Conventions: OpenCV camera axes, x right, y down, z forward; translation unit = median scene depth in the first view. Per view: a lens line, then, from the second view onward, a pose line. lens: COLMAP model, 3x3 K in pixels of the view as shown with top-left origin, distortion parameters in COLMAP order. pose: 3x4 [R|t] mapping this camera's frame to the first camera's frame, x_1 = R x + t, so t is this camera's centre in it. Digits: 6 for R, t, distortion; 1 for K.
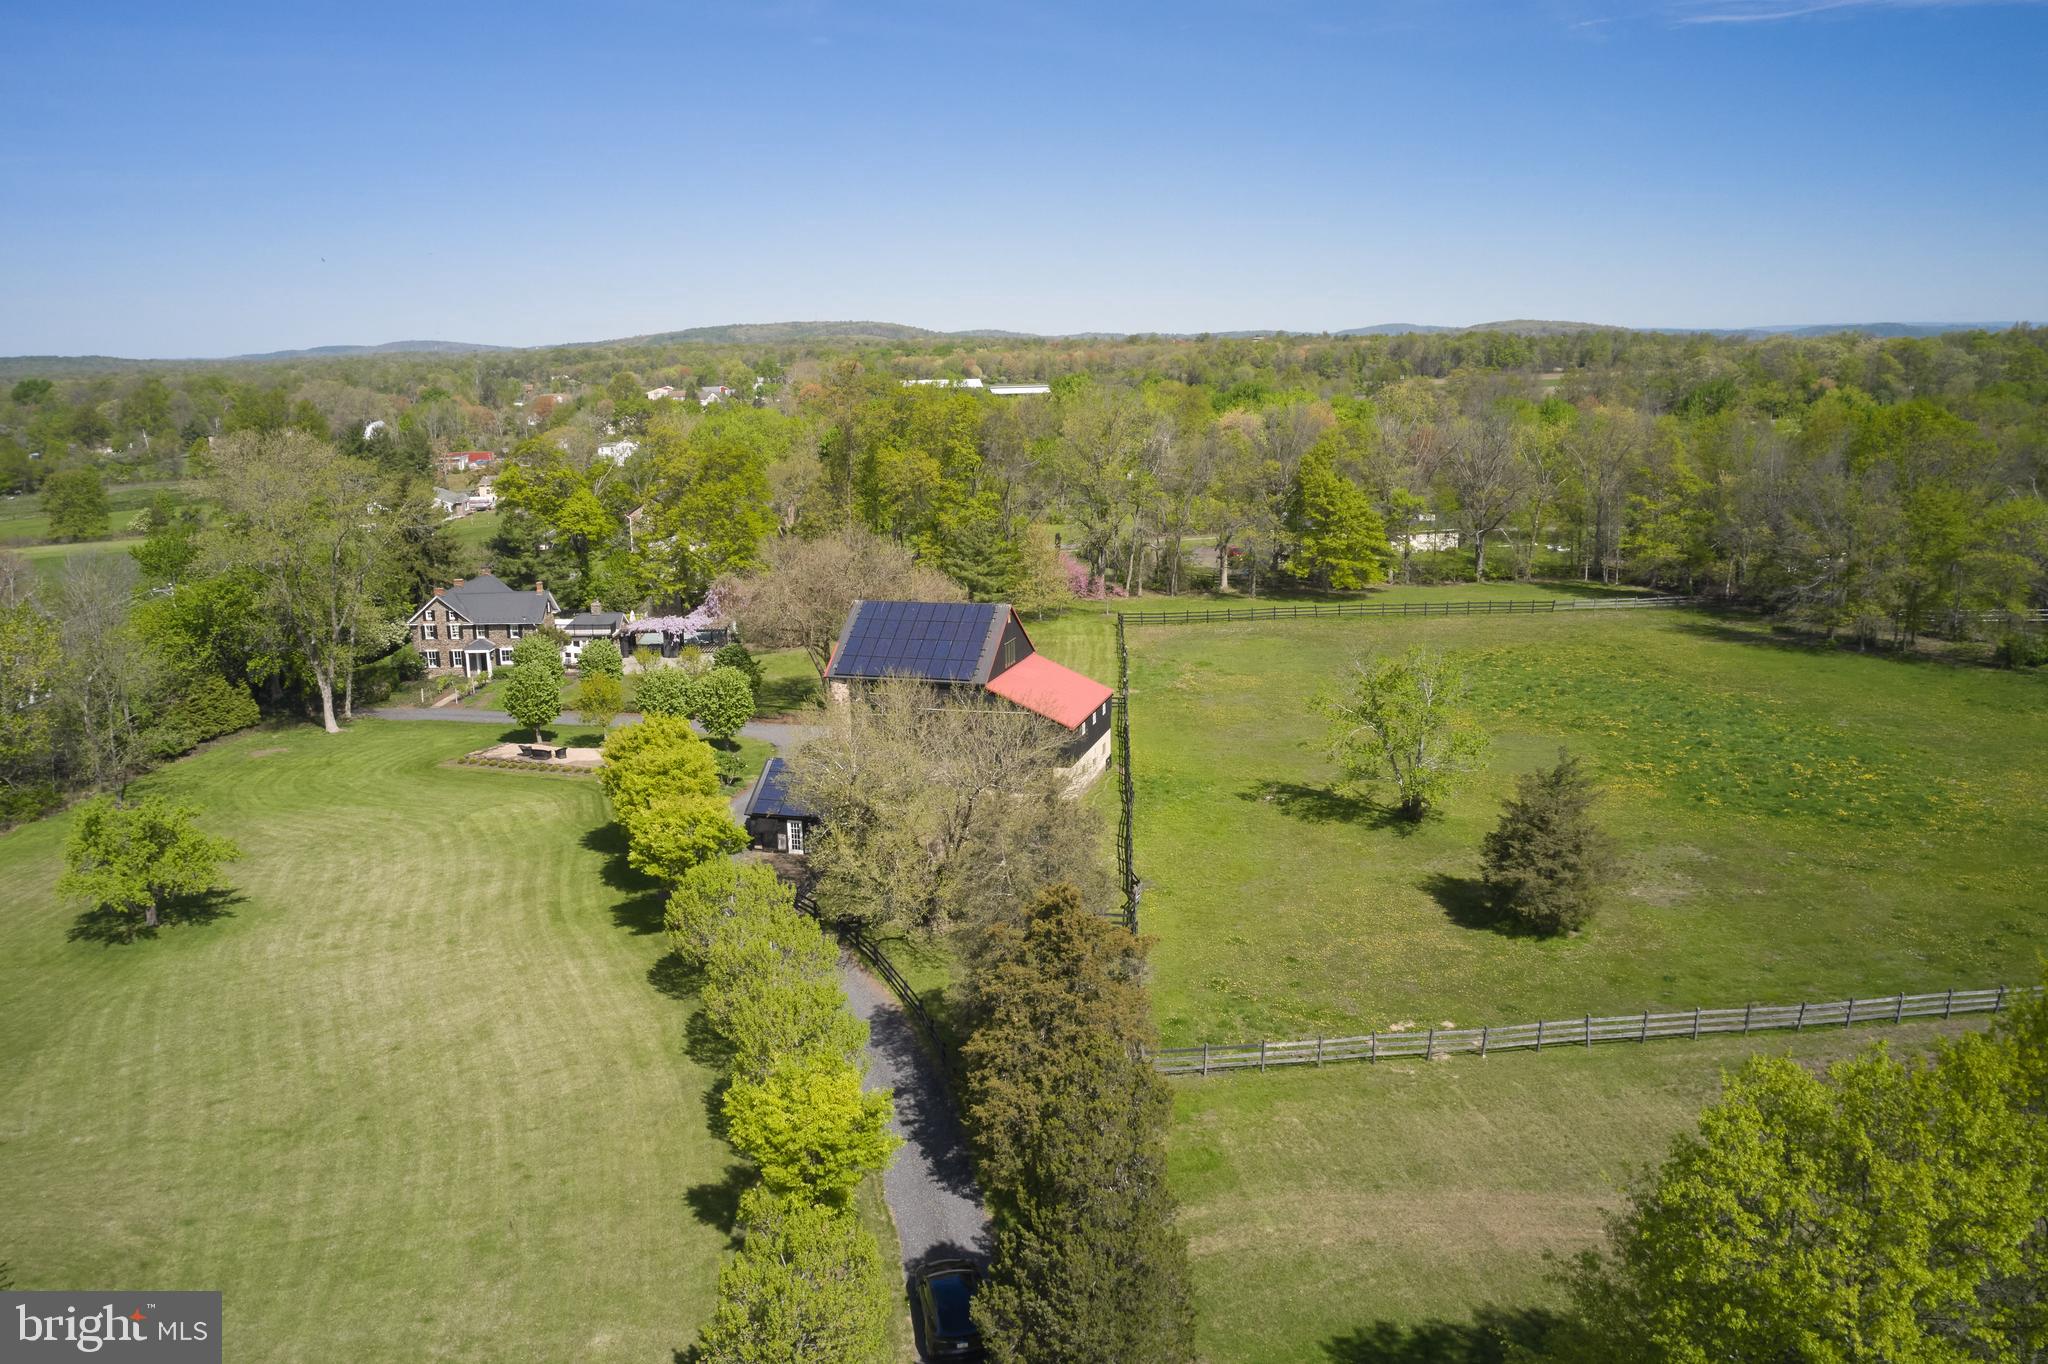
lens RADIAL K [[1613.2, 0, 1024.0], [0, 1613.2, 682.0], [0, 0, 1]] dist [-0.018647, -0.002240]
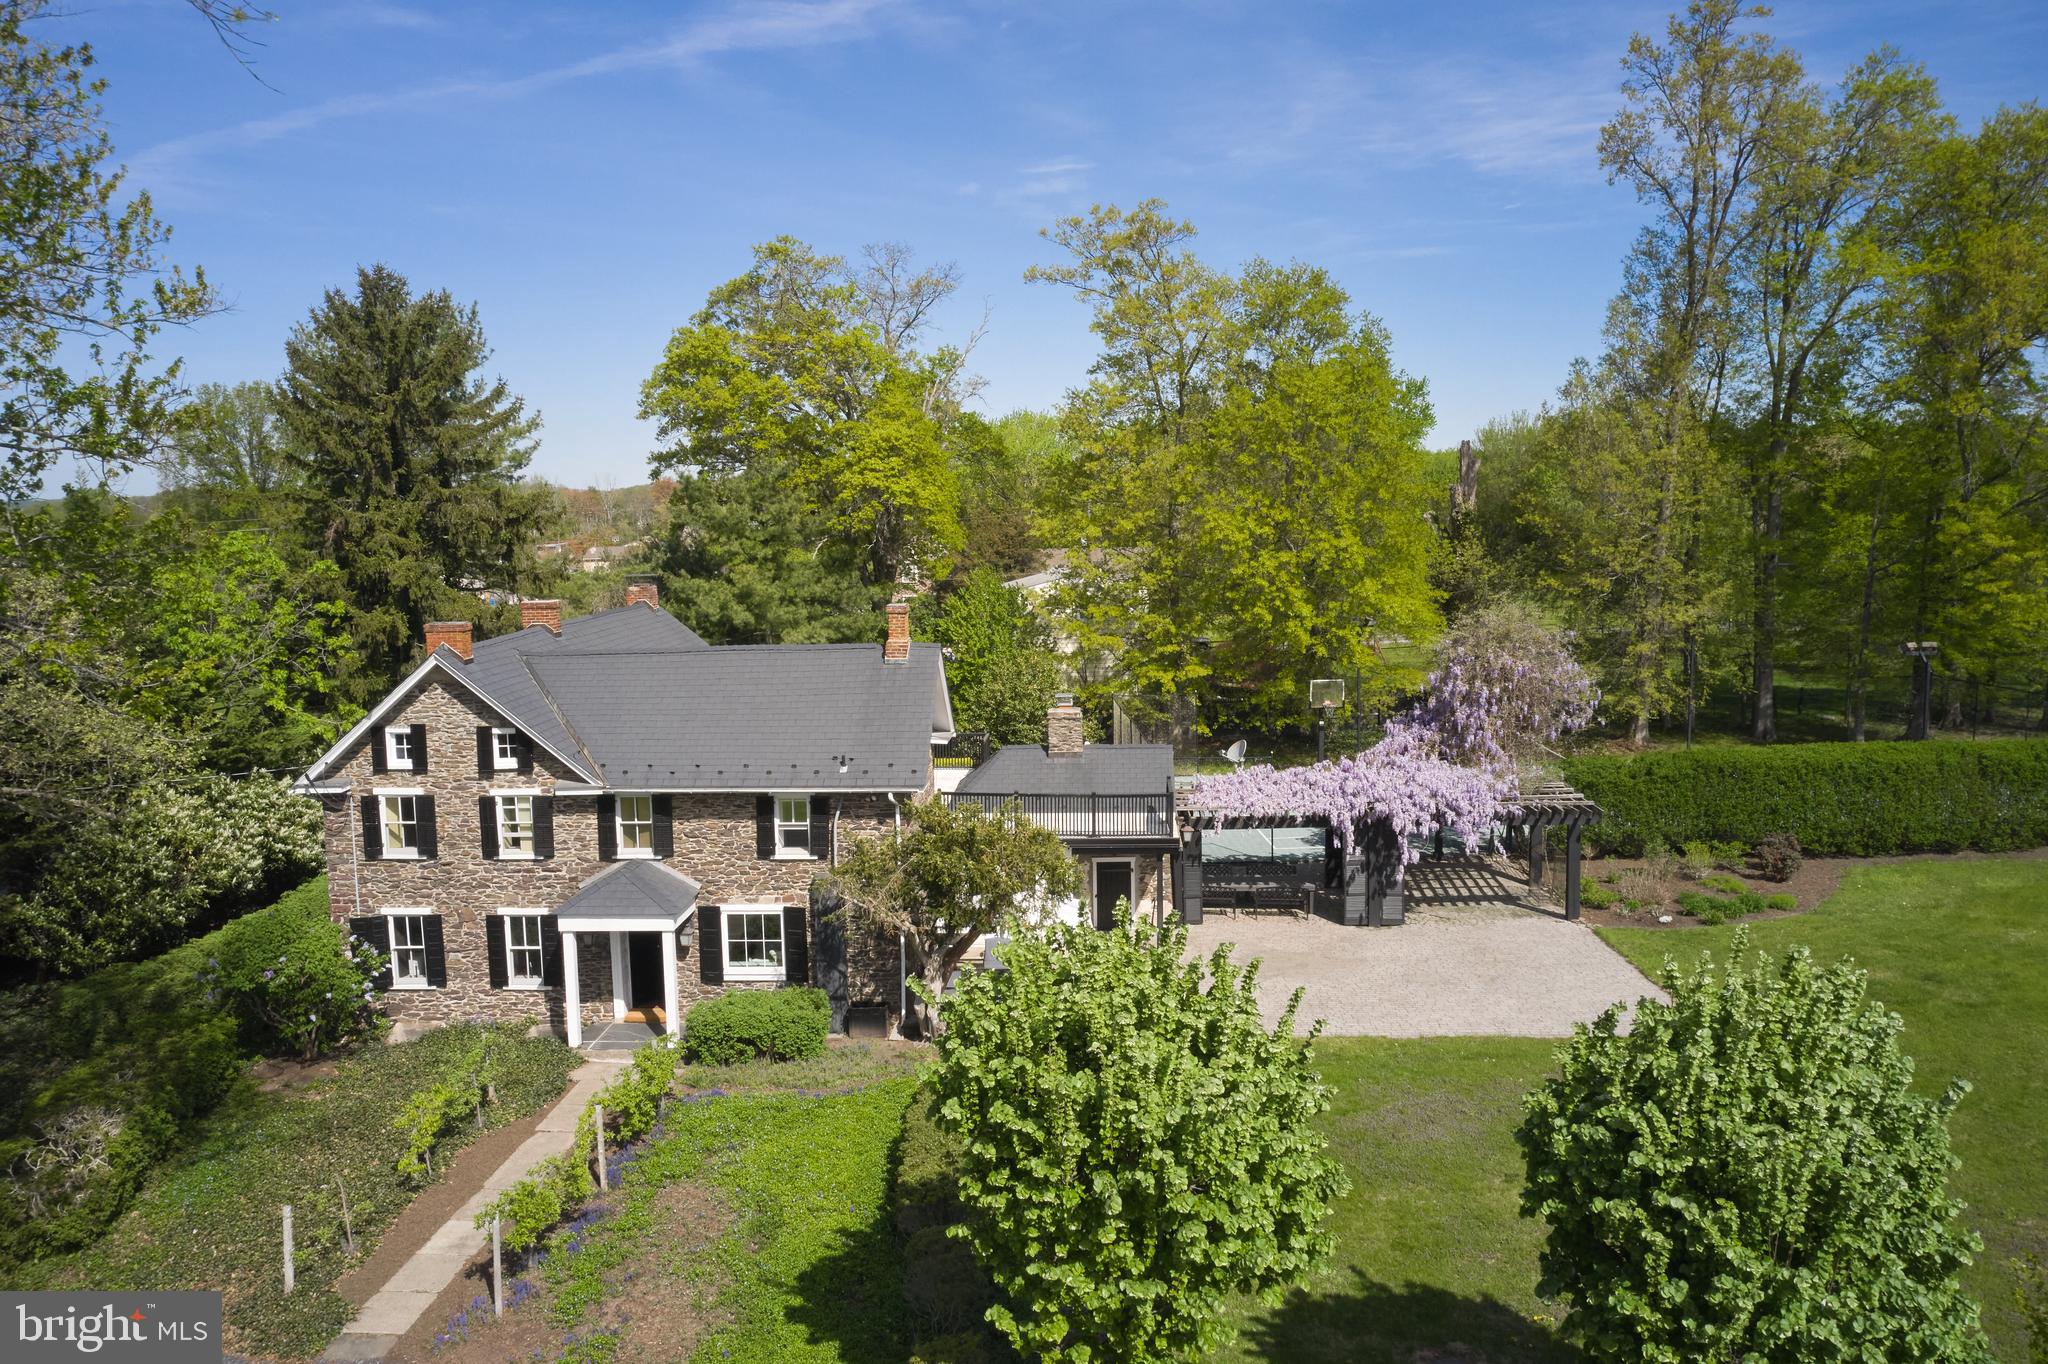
lens RADIAL K [[1613.2, 0, 1024.0], [0, 1613.2, 682.0], [0, 0, 1]] dist [-0.018647, -0.002240]
pose [[0.998729, 0.004678, -0.050185, -0.239867], [-0.009128, 0.996007, -0.088810, -0.027711], [0.049570, 0.089155, 0.994784, 0.686809]]
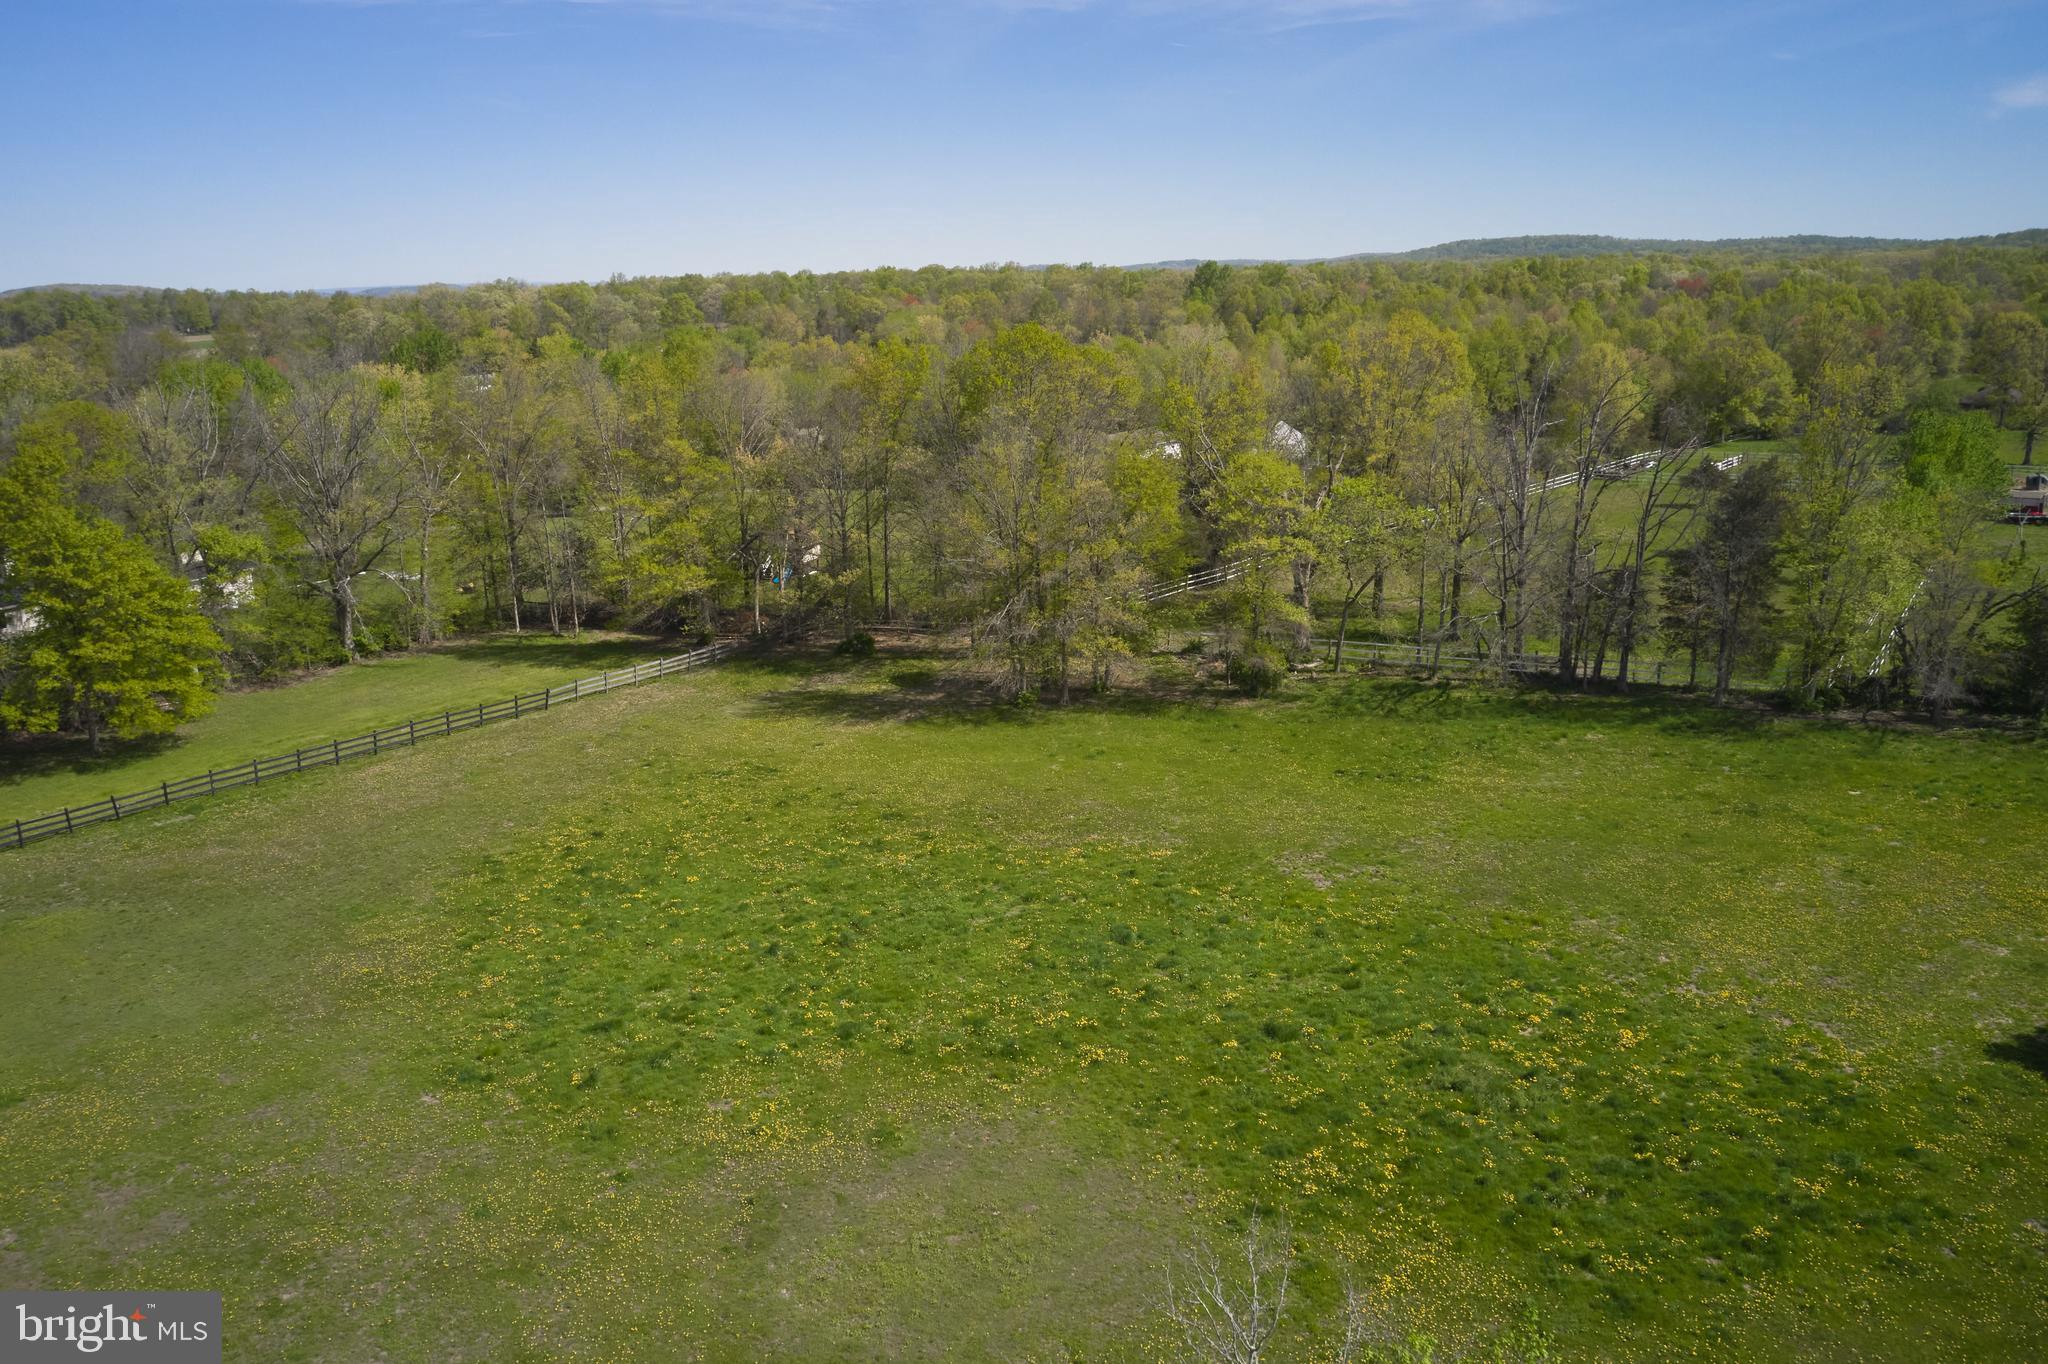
lens RADIAL K [[1613.2, 0, 1024.0], [0, 1613.2, 682.0], [0, 0, 1]] dist [-0.018647, -0.002240]
pose [[0.679554, -0.179790, 0.711254, 0.035200], [0.164180, 0.982186, 0.091413, -0.078971], [-0.715018, 0.054654, 0.696966, 0.478204]]
